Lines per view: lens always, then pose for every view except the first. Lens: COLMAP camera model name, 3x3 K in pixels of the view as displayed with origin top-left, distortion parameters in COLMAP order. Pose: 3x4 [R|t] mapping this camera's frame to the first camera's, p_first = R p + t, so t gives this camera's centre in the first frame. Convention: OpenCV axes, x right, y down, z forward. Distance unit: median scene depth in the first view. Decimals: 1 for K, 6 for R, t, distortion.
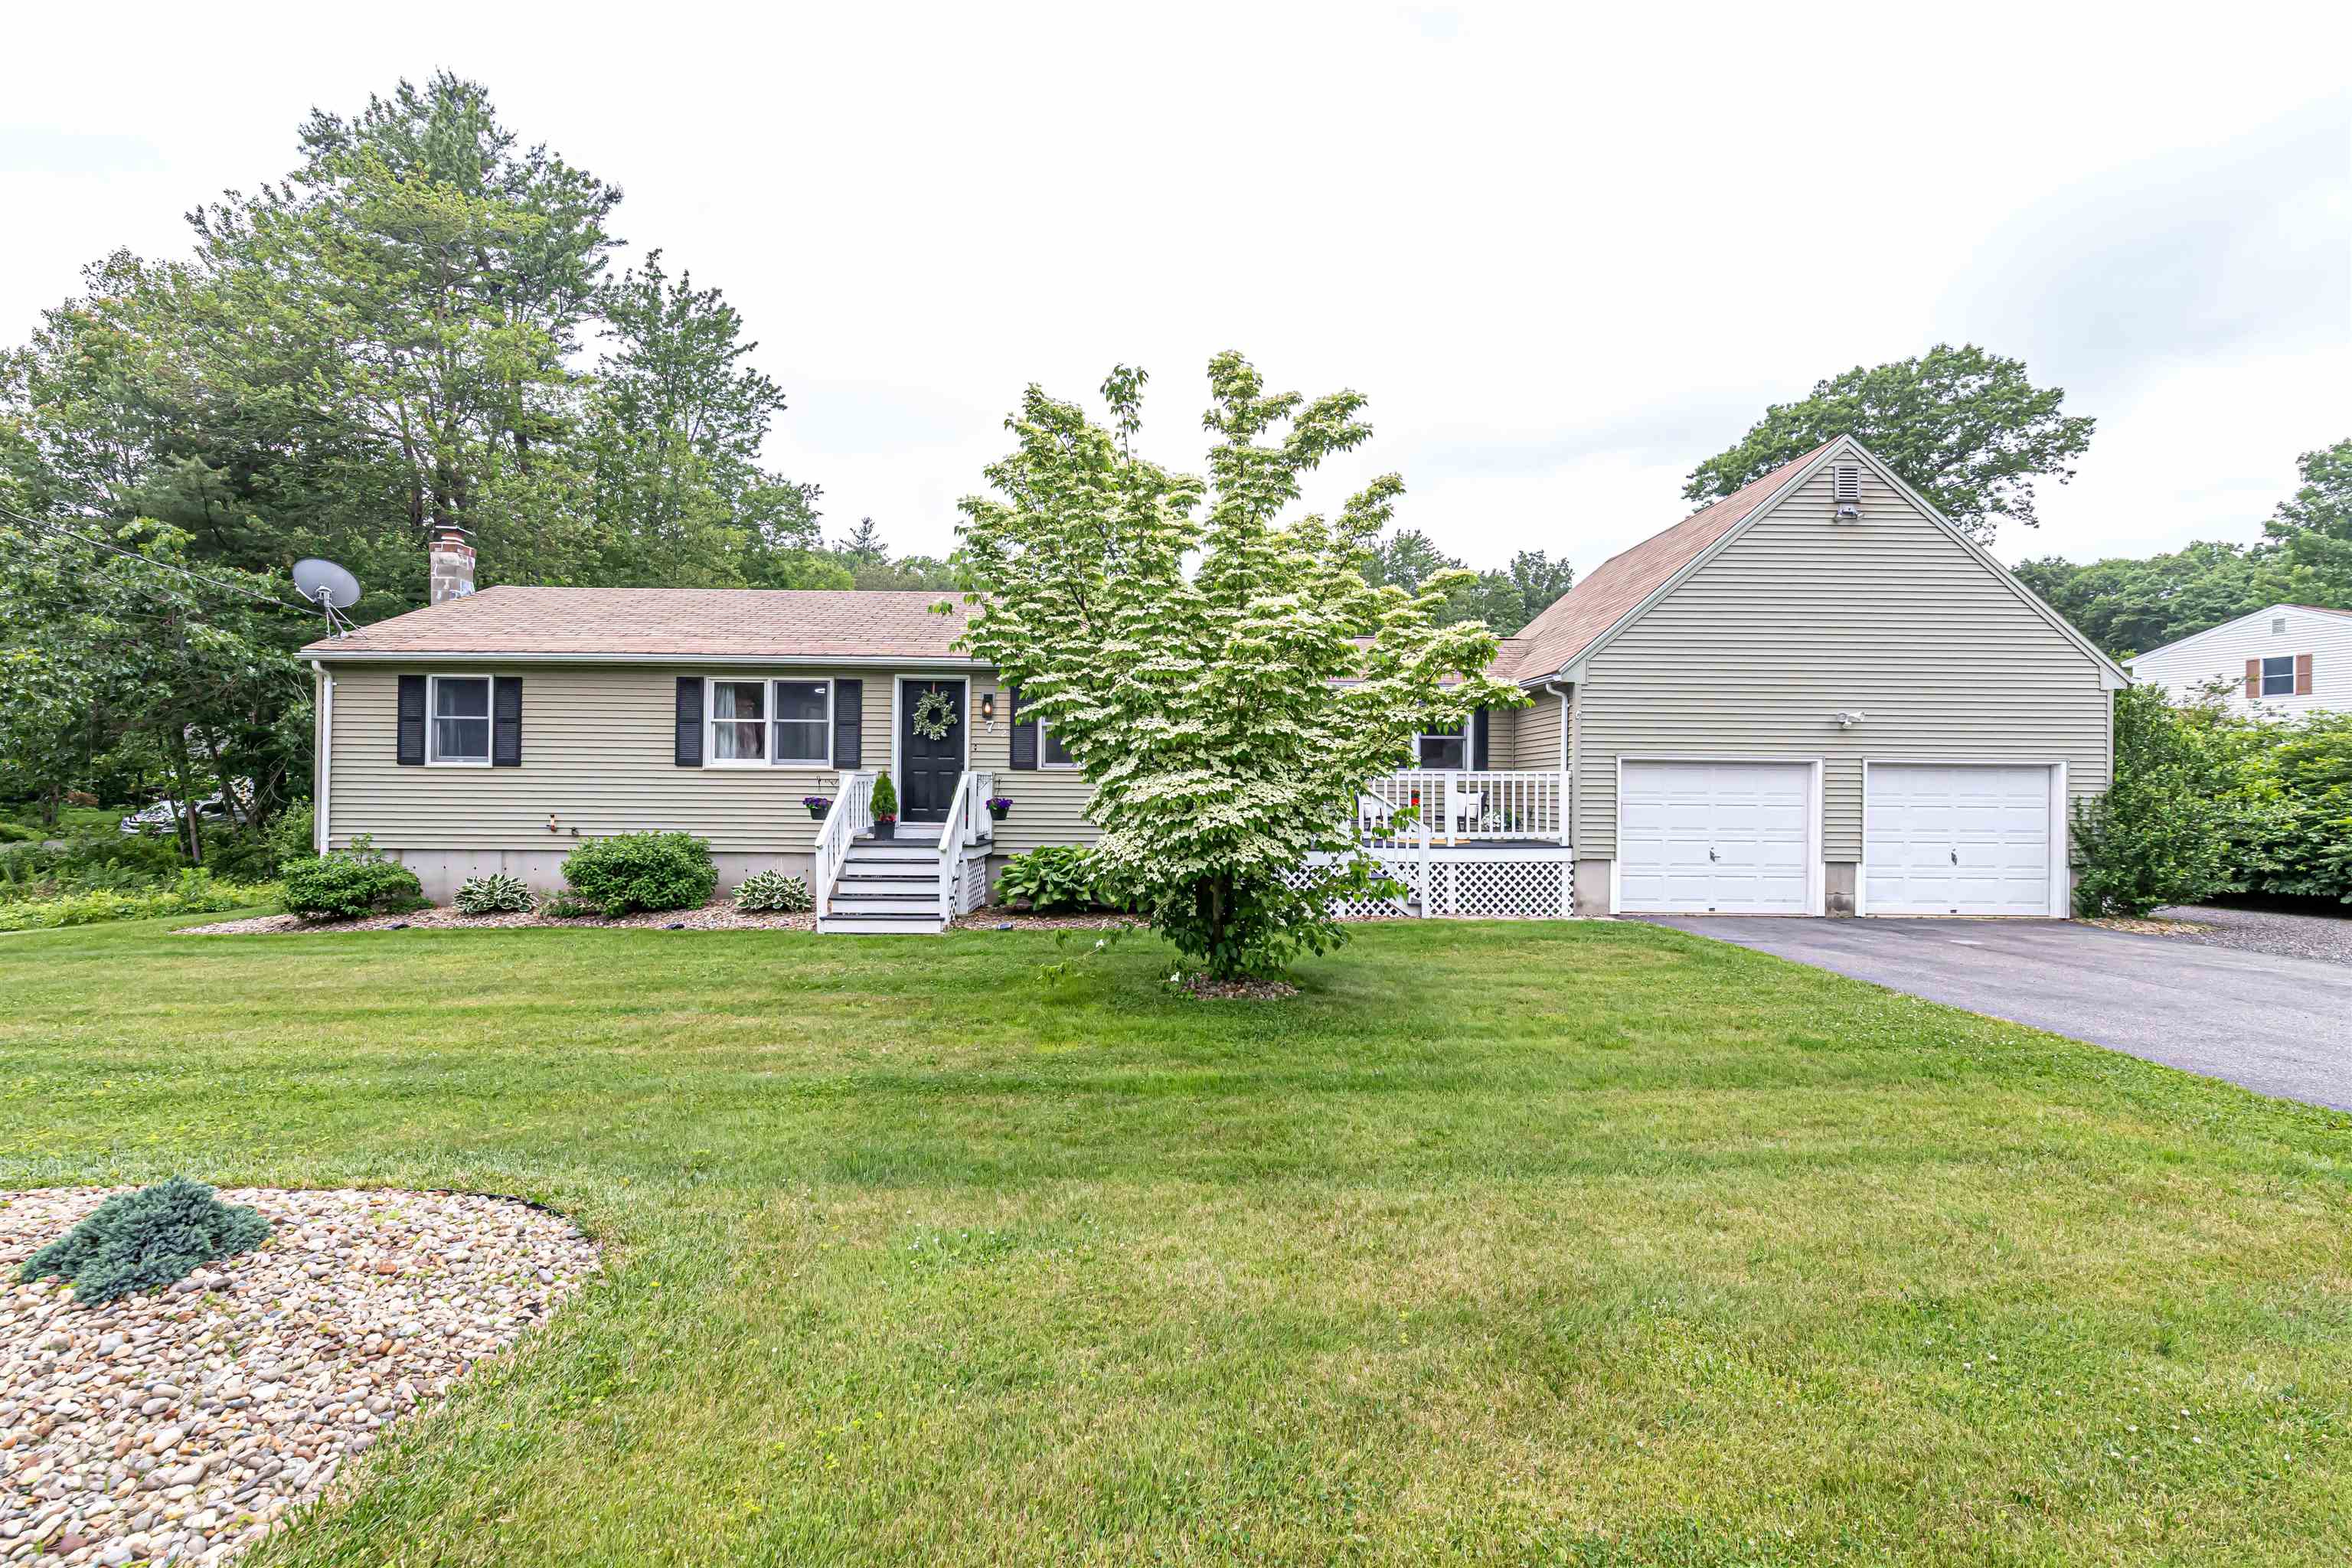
lens RADIAL K [[1019.8, 0, 1155.2], [0, 1019.8, 796.0], [0, 0, 1]] dist [-0.000994, -0.001328]
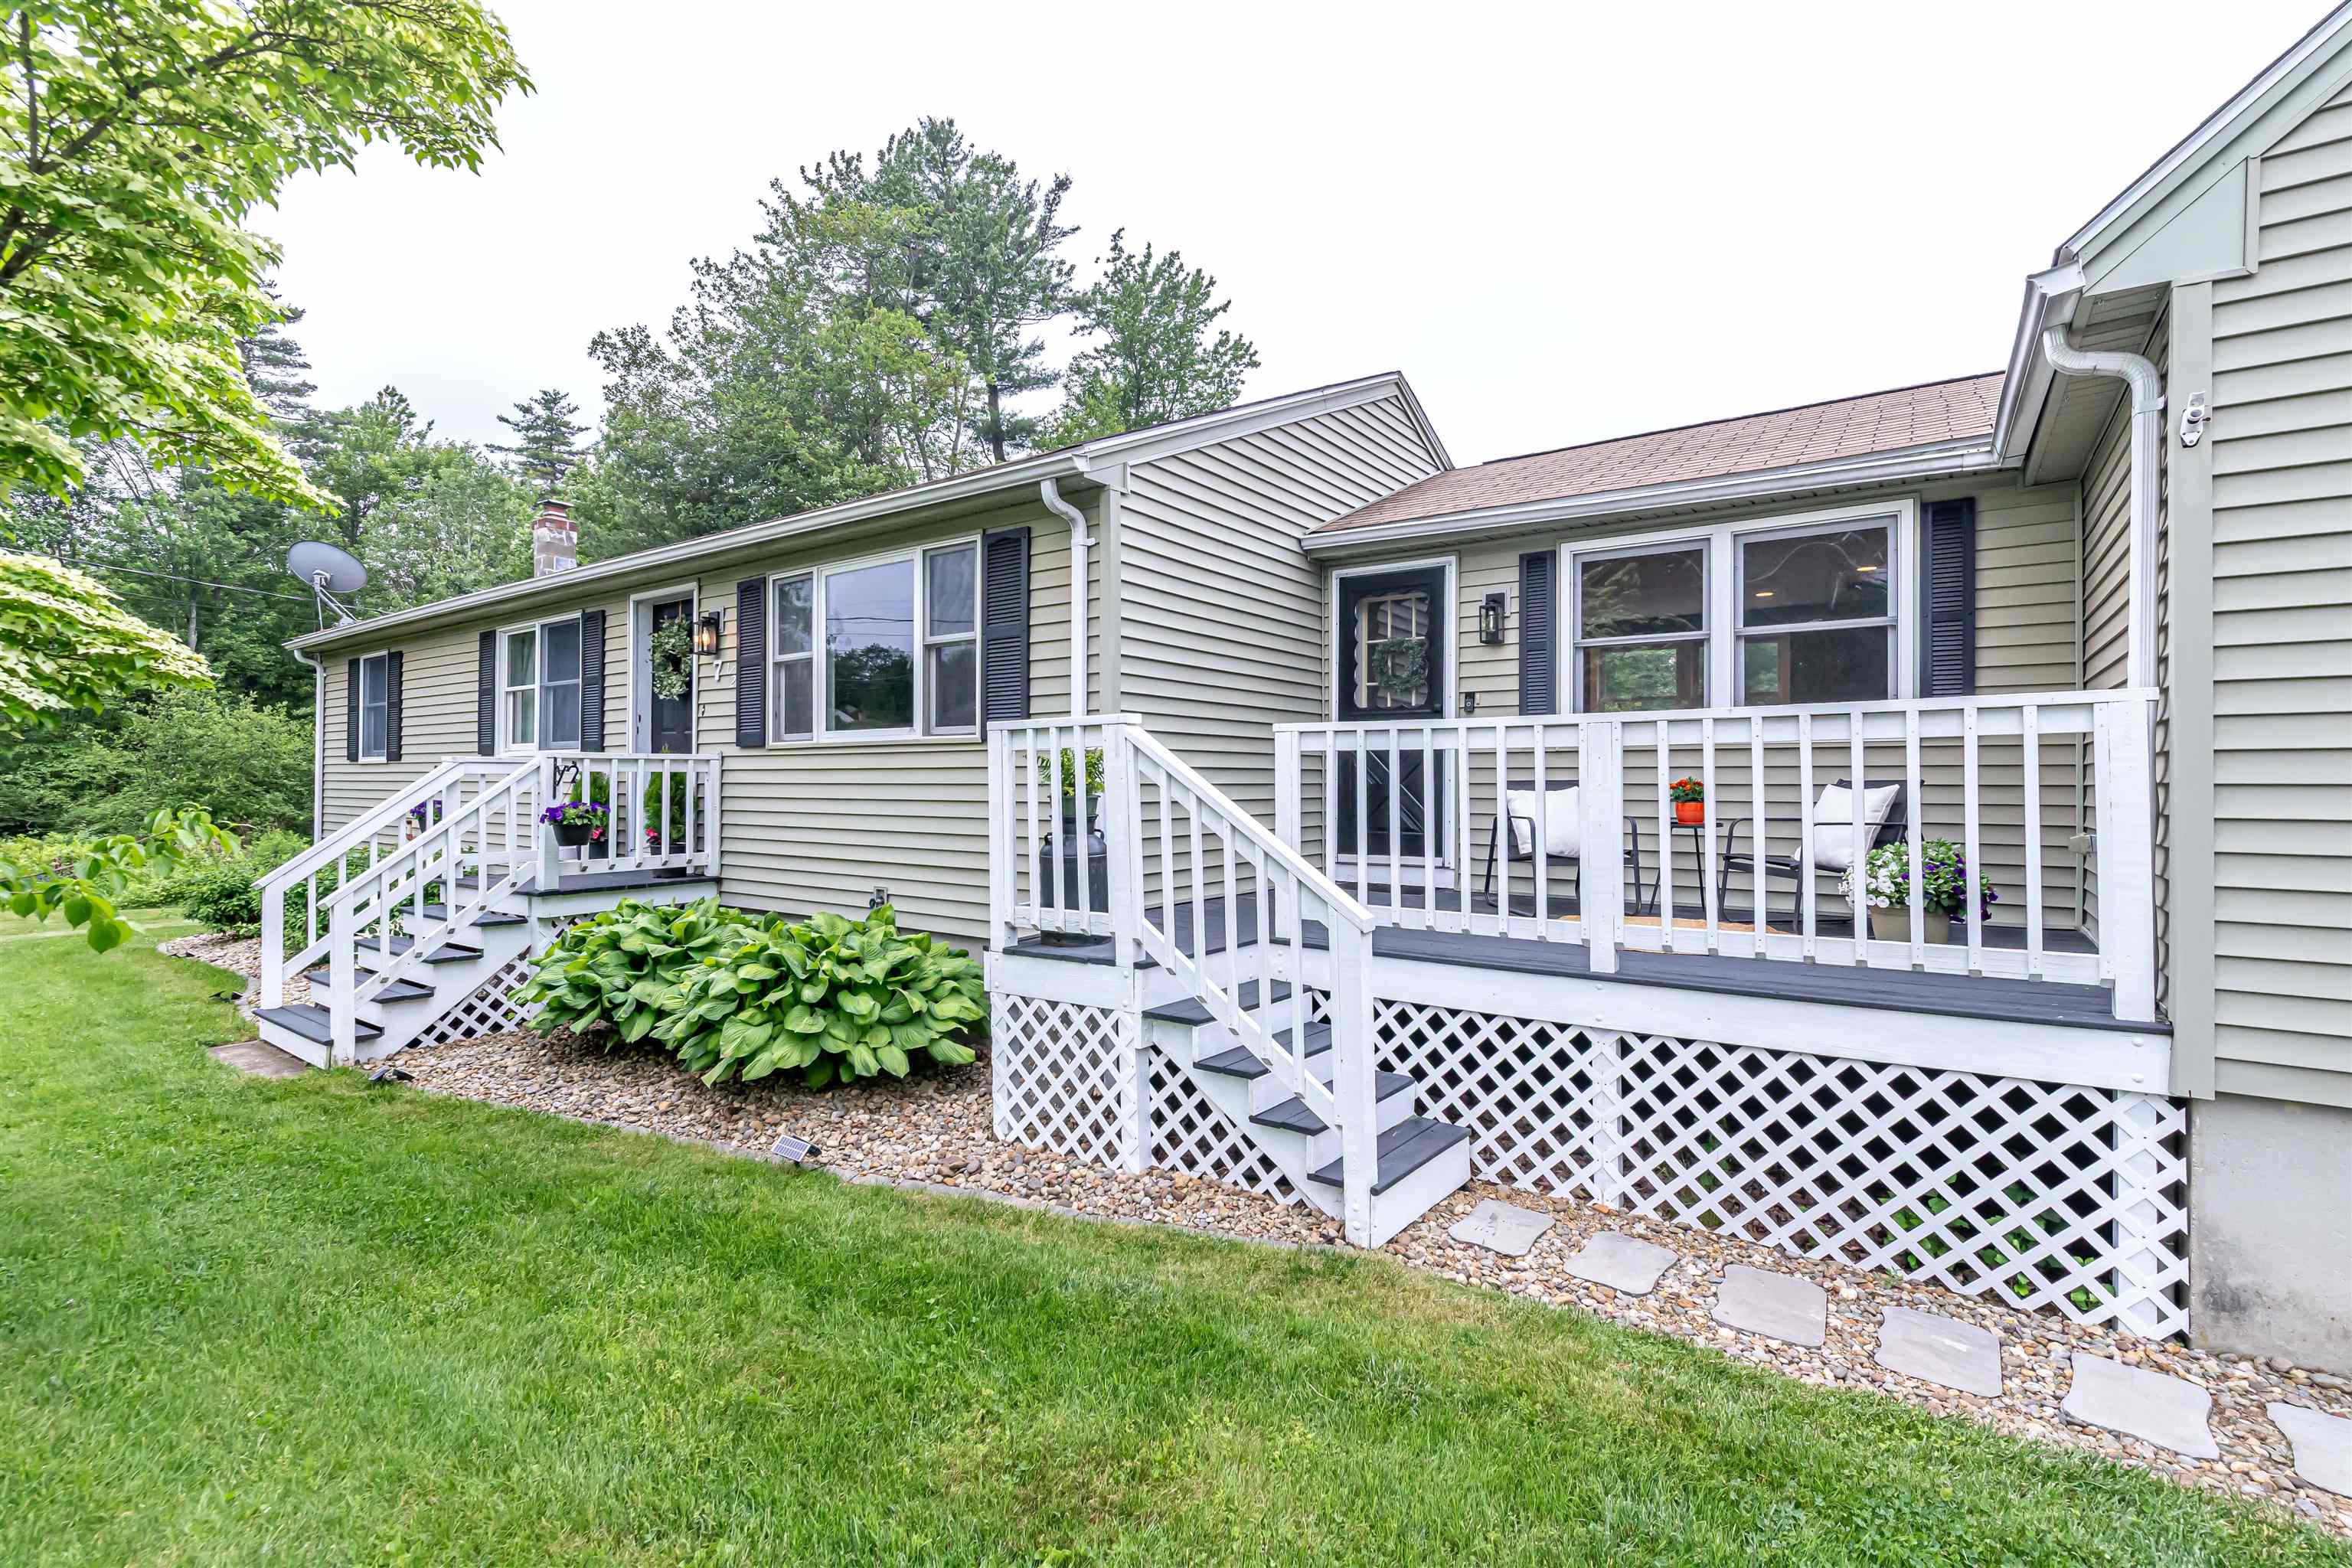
lens RADIAL K [[1019.8, 0, 1173.6], [0, 1019.8, 781.1], [0, 0, 1]] dist [-0.000994, -0.001328]
pose [[0.815321, -0.008413, -0.578947, 0.360999], [0.008640, 0.999960, -0.002364, -0.005642], [0.578944, -0.003075, 0.815361, 0.695652]]
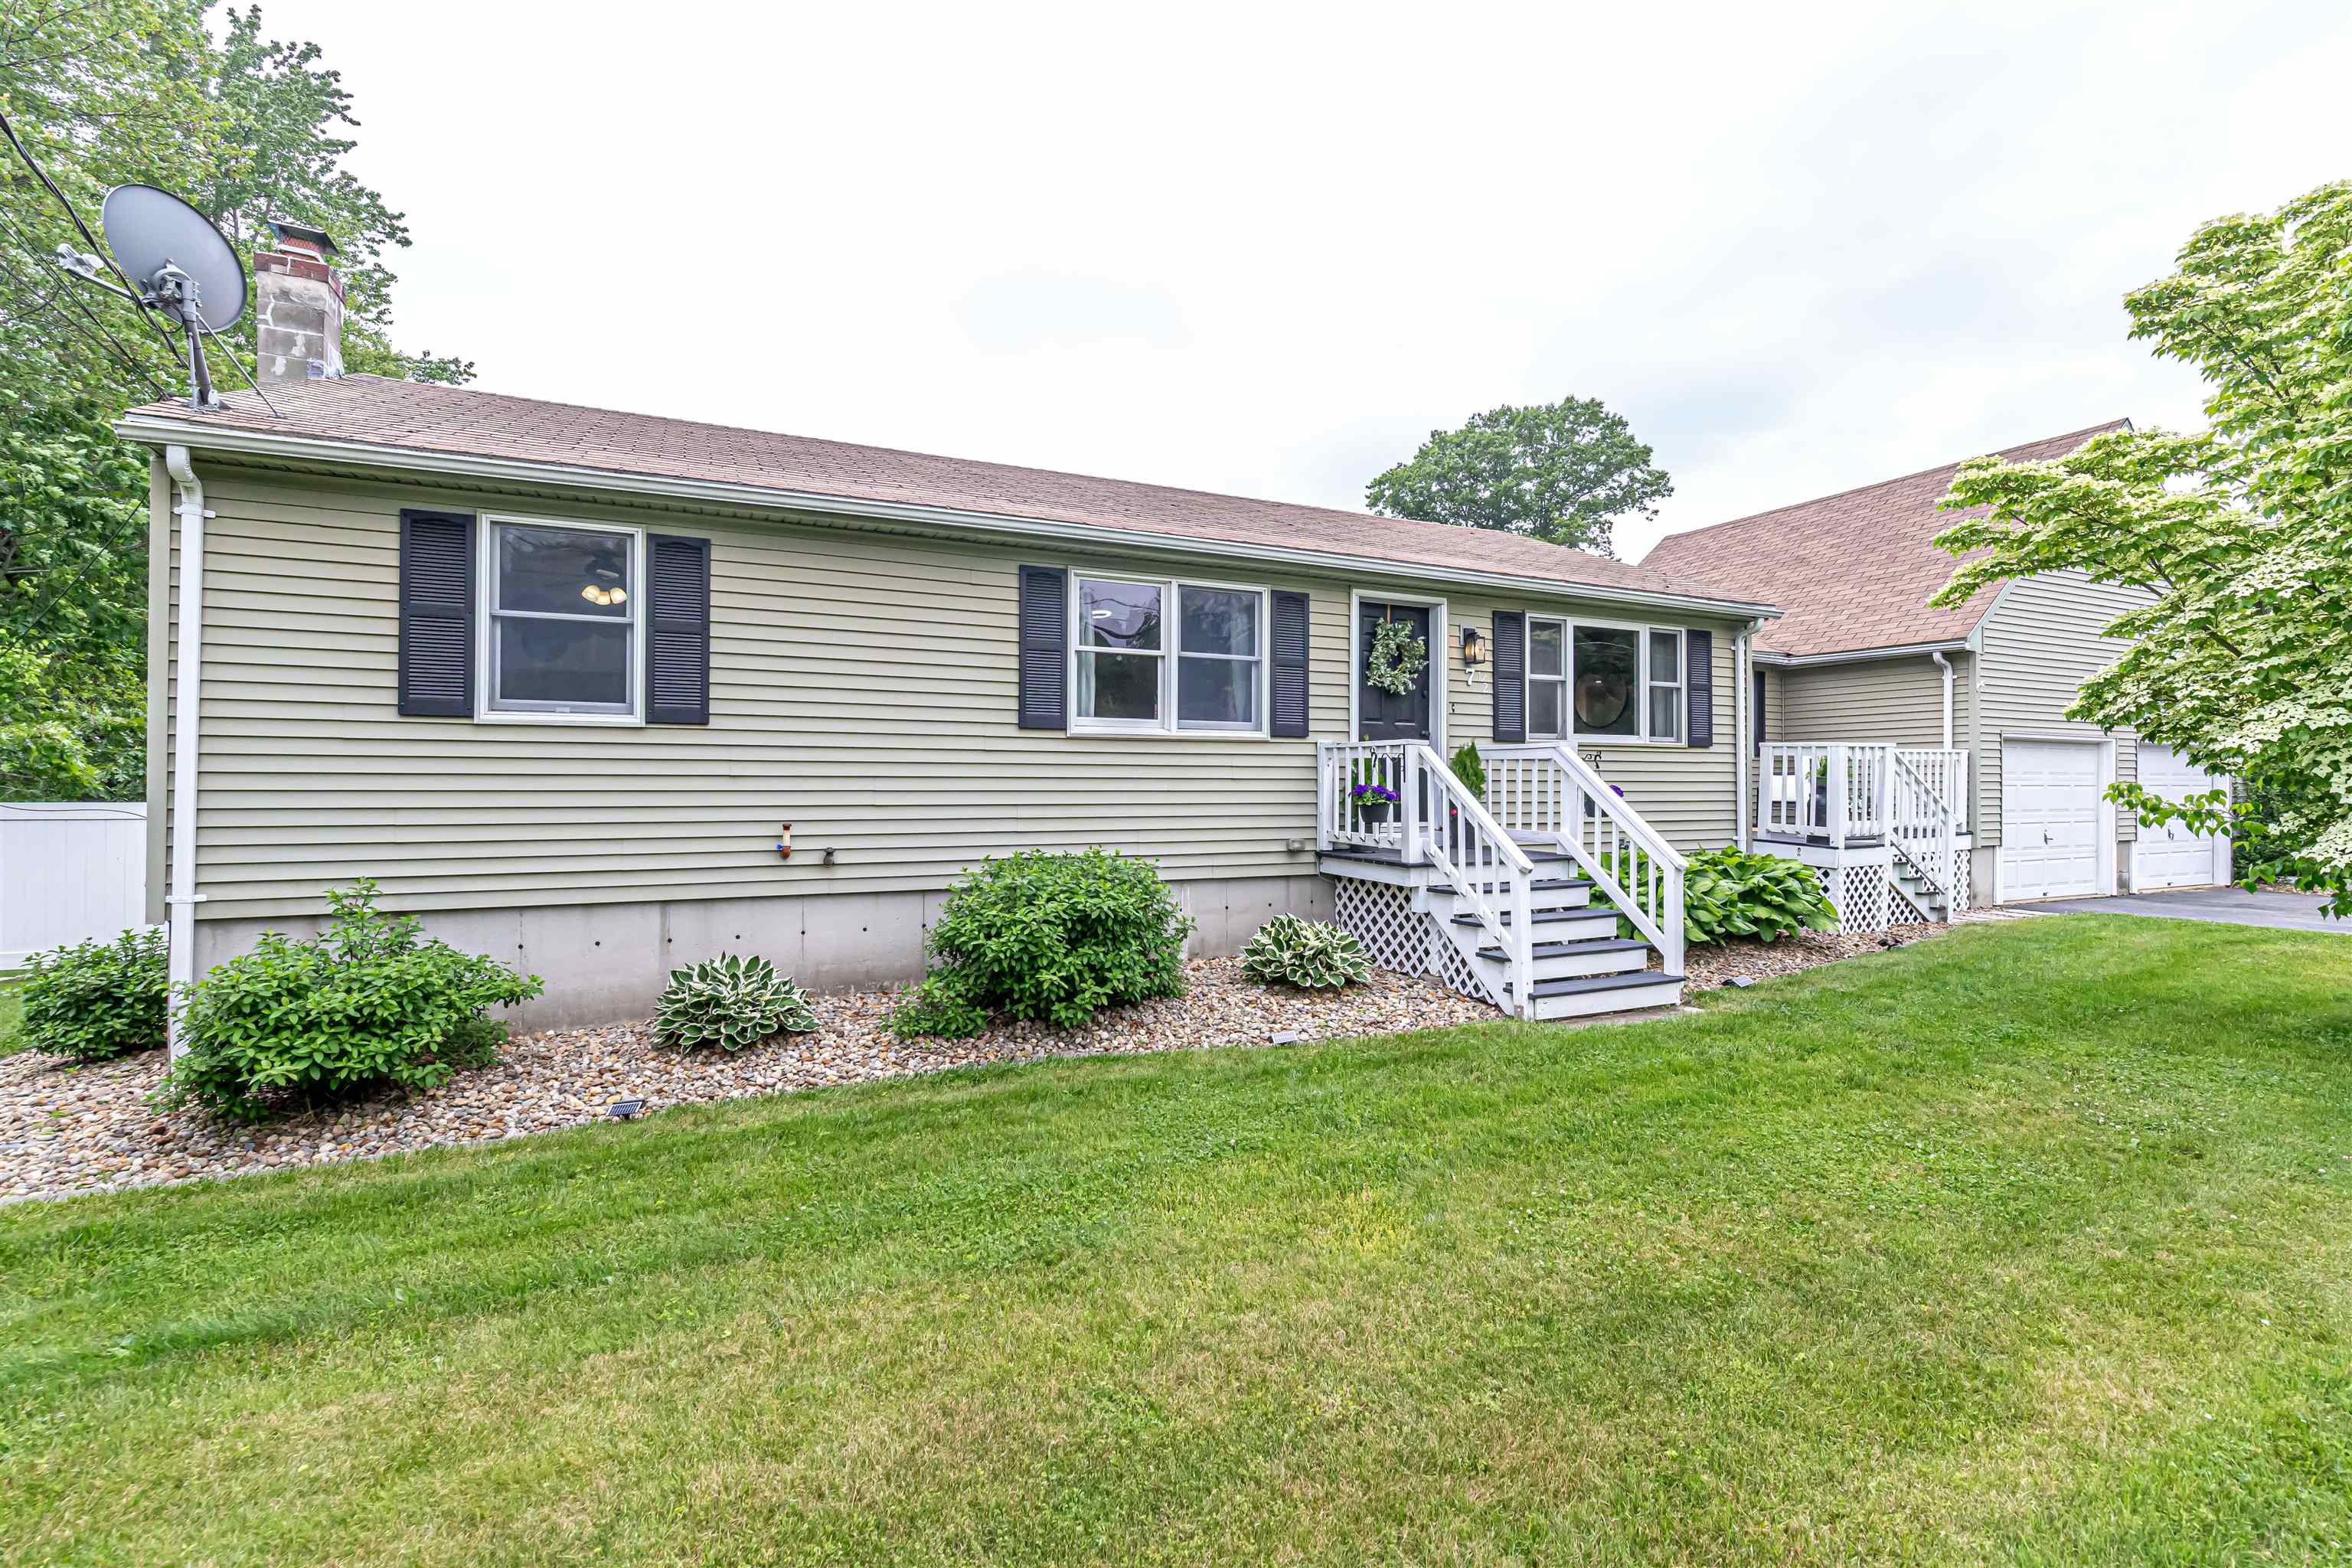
lens RADIAL K [[1019.8, 0, 1154.3], [0, 1019.8, 782.1], [0, 0, 1]] dist [-0.000994, -0.001328]
pose [[0.912939, -0.007005, 0.408035, -0.620556], [0.007022, 0.999974, 0.001457, -0.001523], [-0.408035, 0.001535, 0.912965, 0.472248]]
